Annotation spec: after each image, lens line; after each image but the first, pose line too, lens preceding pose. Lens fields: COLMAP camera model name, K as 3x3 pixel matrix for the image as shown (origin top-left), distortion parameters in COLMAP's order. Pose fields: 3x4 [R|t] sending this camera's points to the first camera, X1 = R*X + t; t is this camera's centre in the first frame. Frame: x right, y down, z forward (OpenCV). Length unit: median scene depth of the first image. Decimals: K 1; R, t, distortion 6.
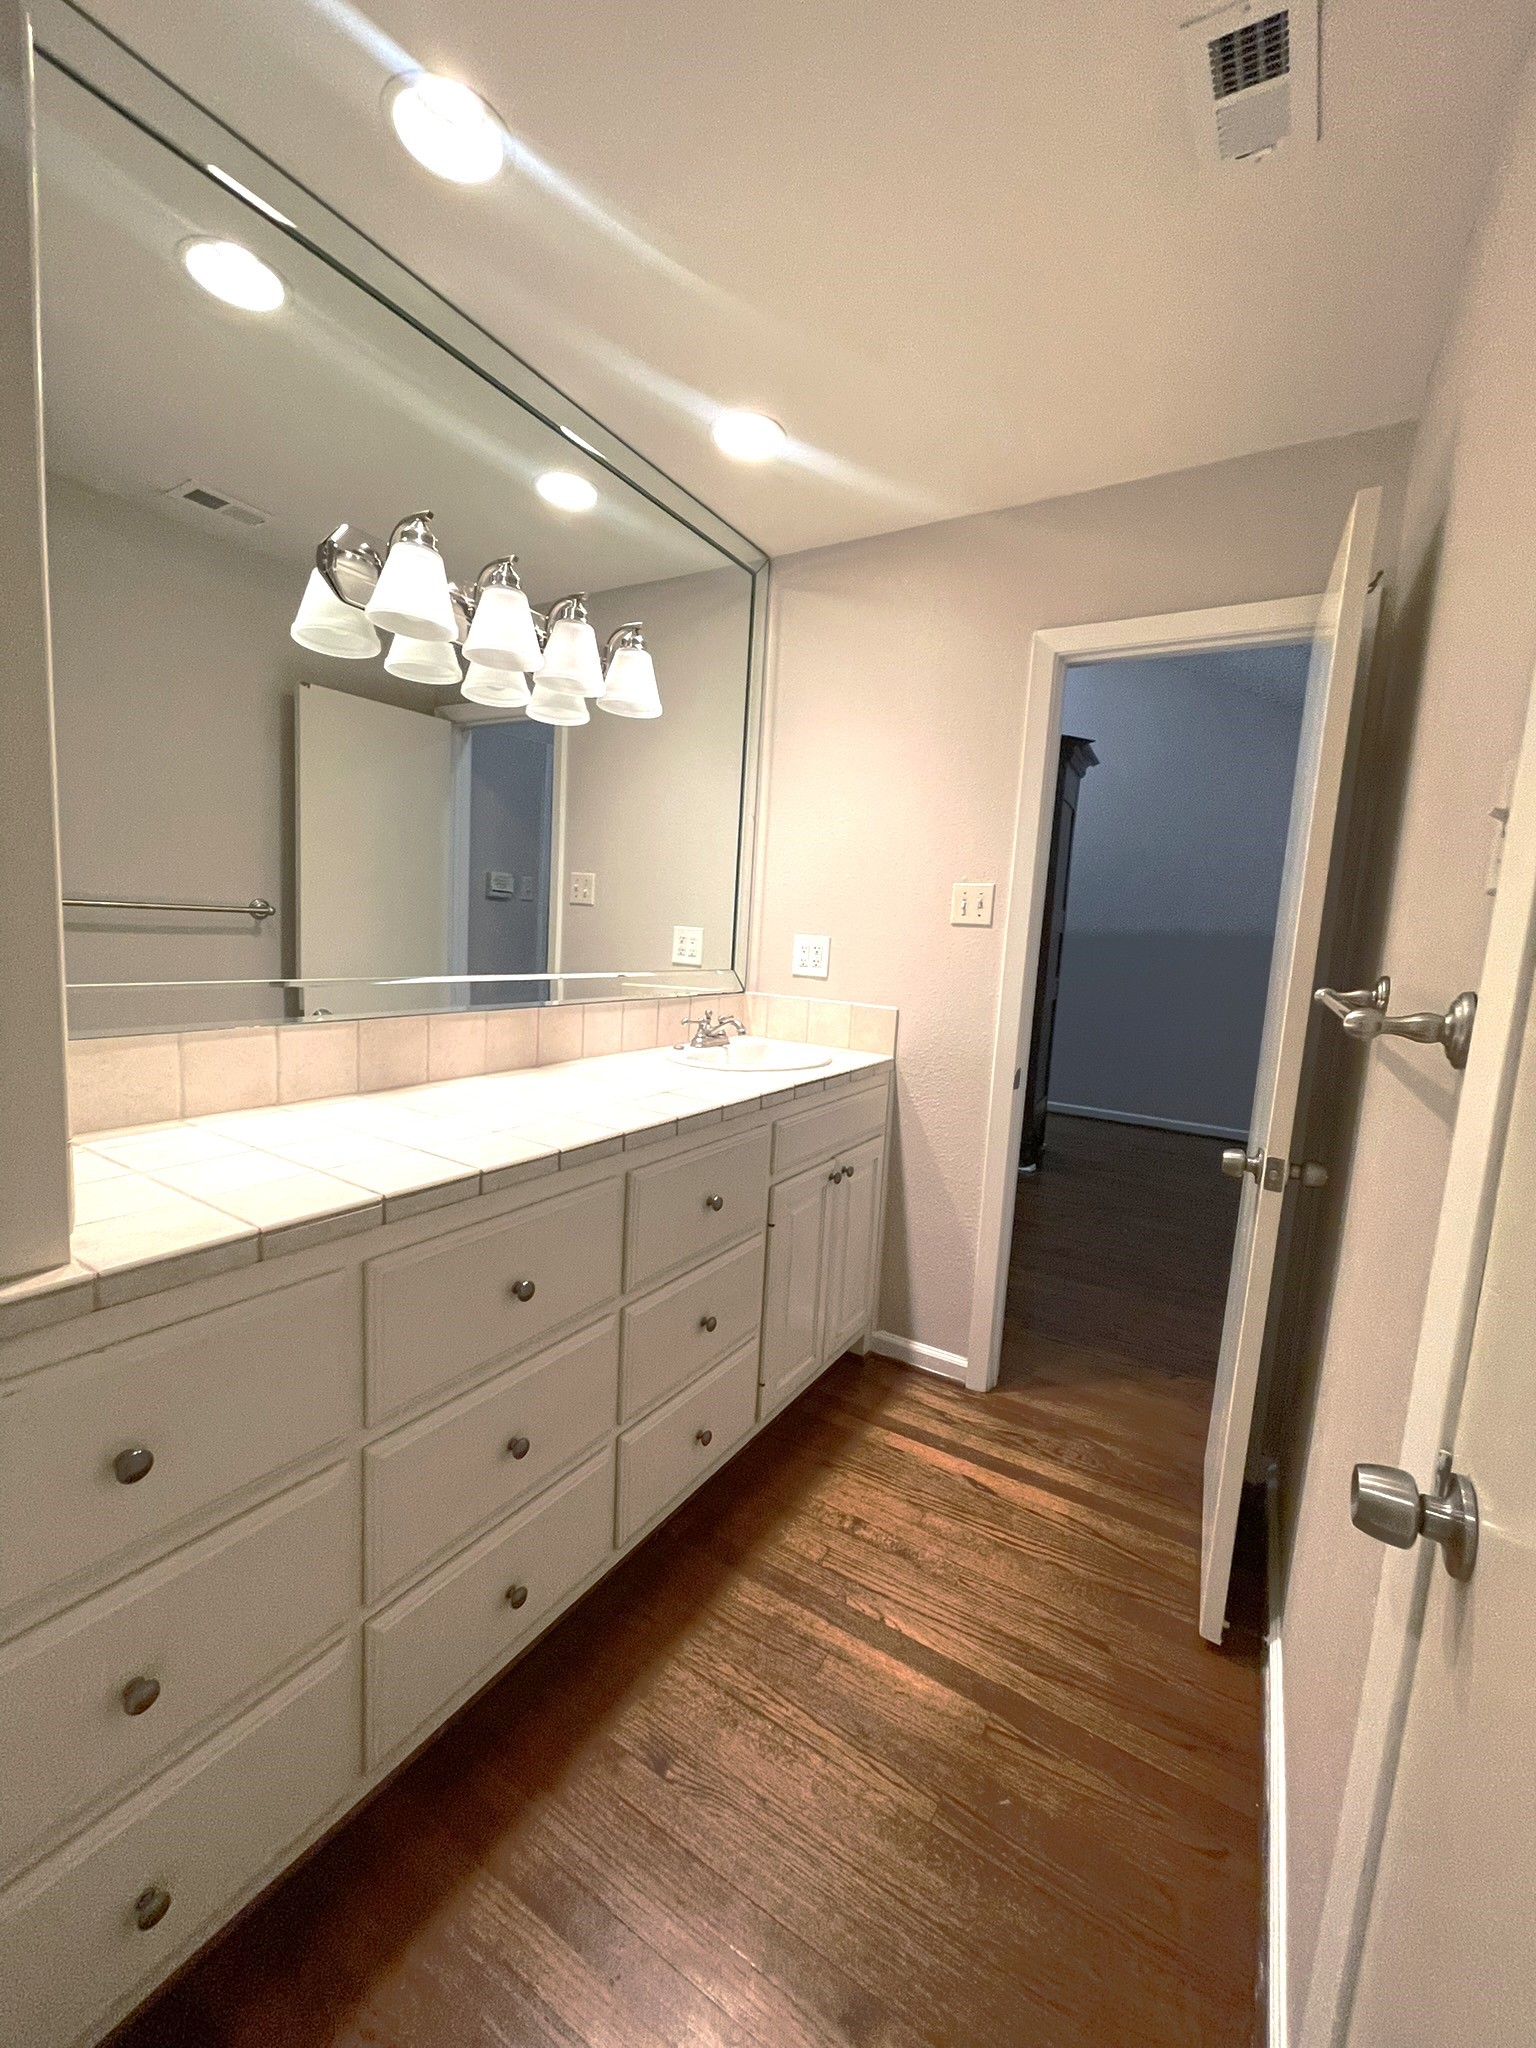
lens RADIAL K [[825.0, 0, 773.8], [0, 825.0, 1032.0], [0, 0, 1]] dist [0.001427, 0.000163]
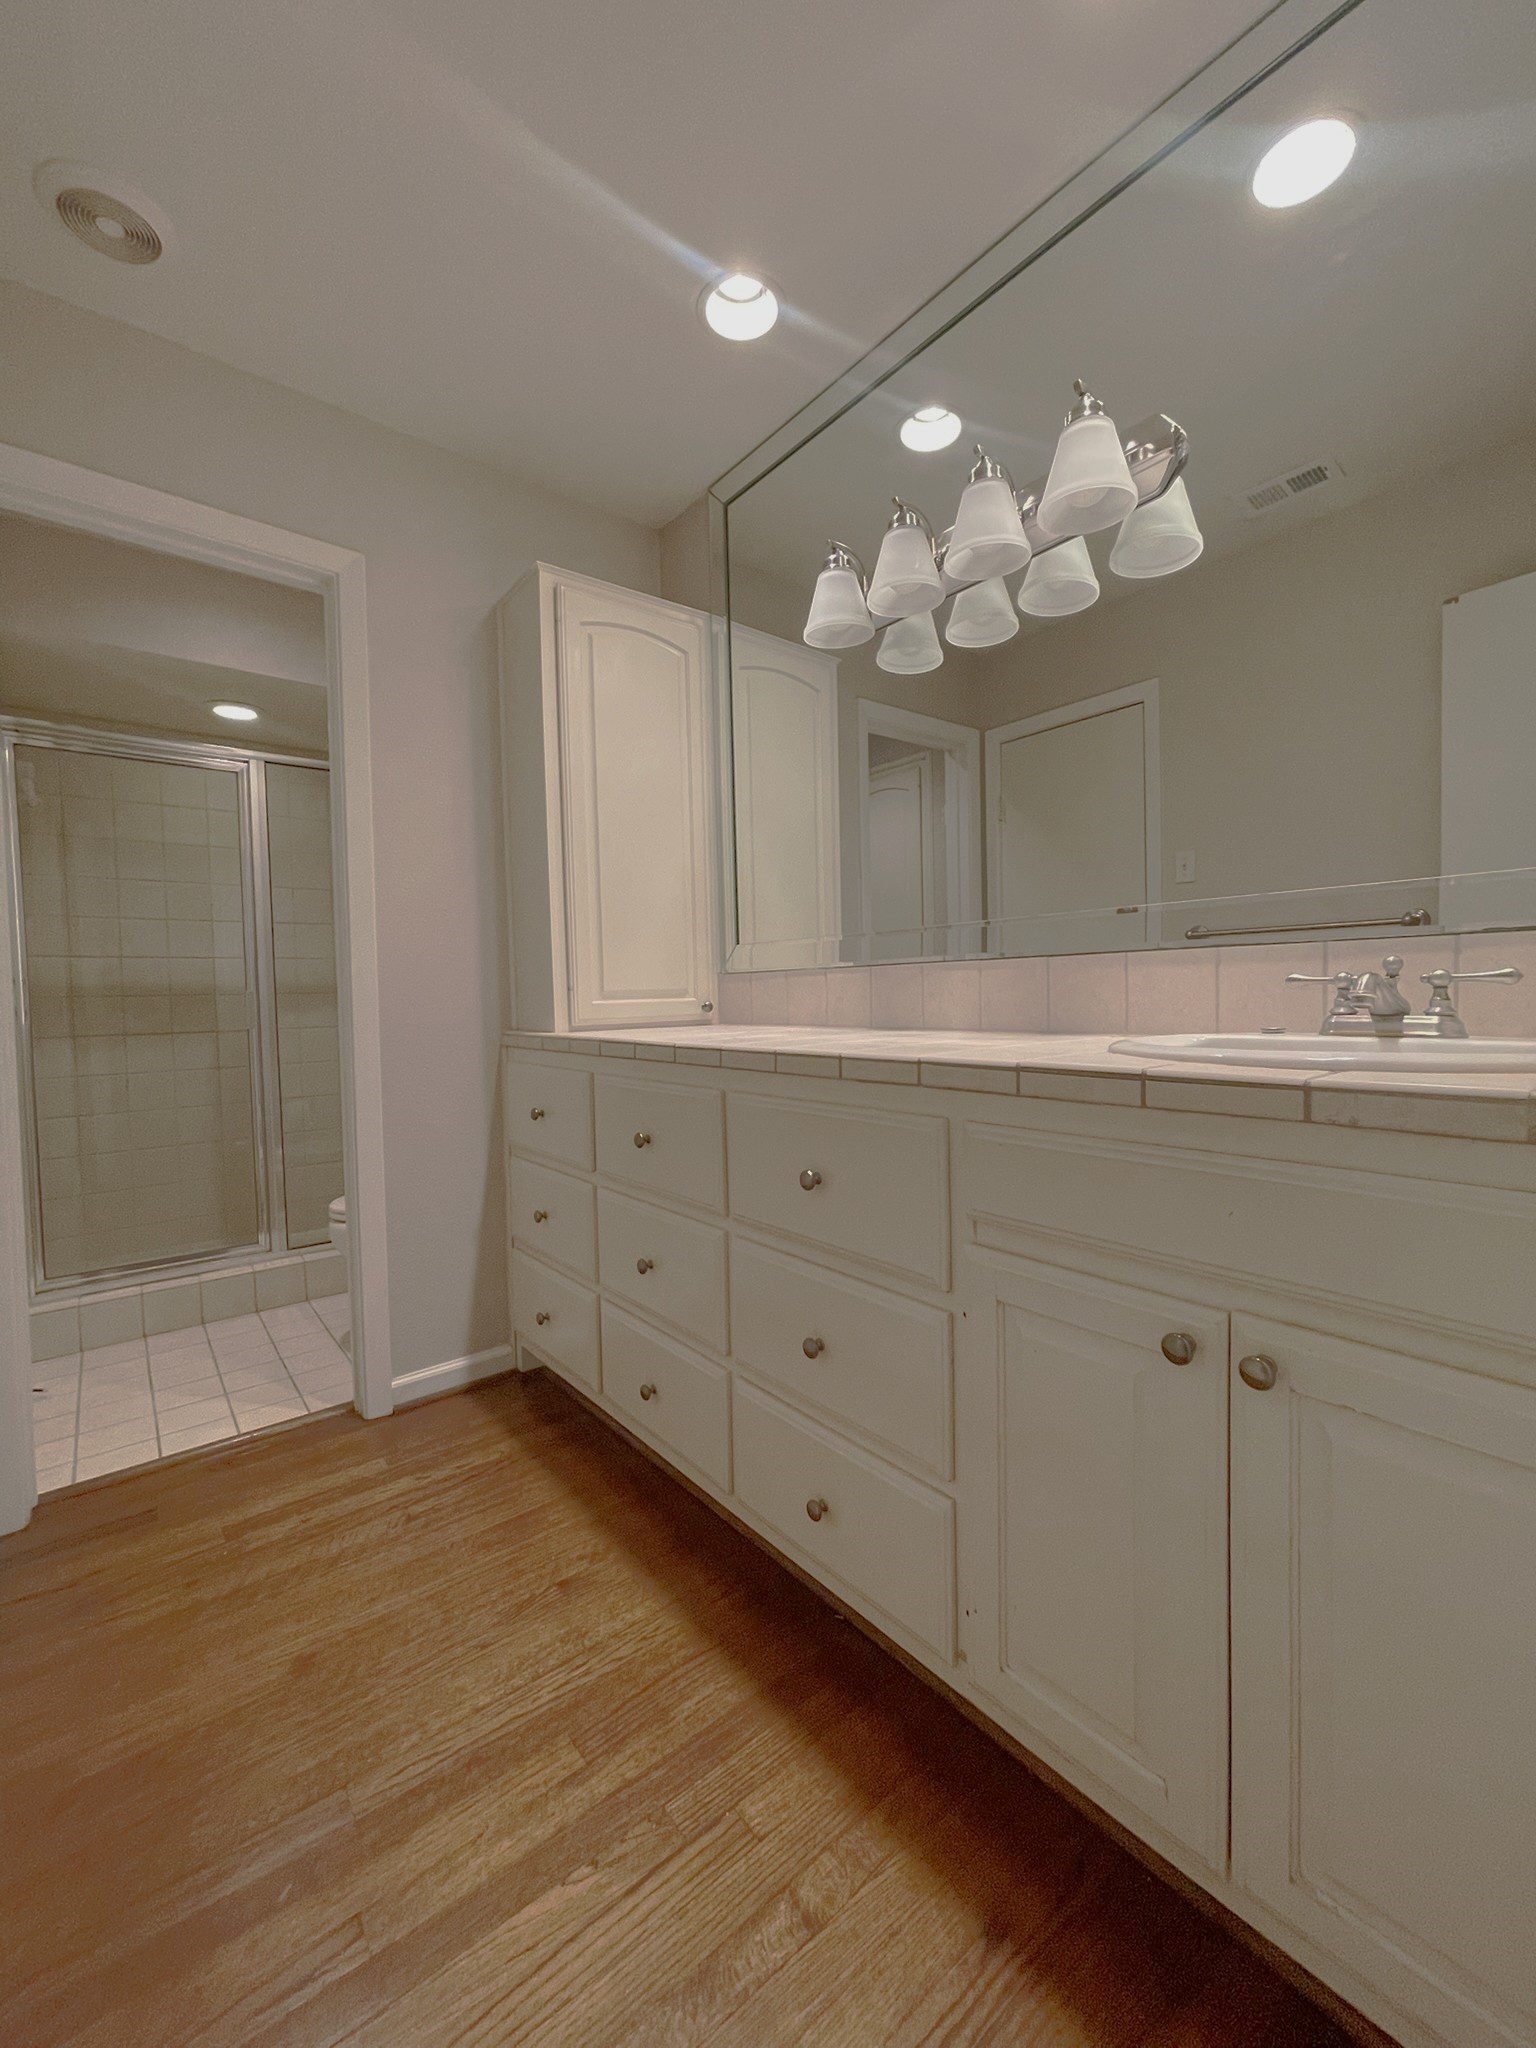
lens RADIAL K [[825.0, 0, 773.8], [0, 825.0, 1032.0], [0, 0, 1]] dist [0.001427, 0.000163]
pose [[-0.348378, -0.009402, -0.937307, 0.703979], [-0.100389, 0.994573, 0.027336, 0.060020], [0.931963, 0.103619, -0.347431, 1.334265]]
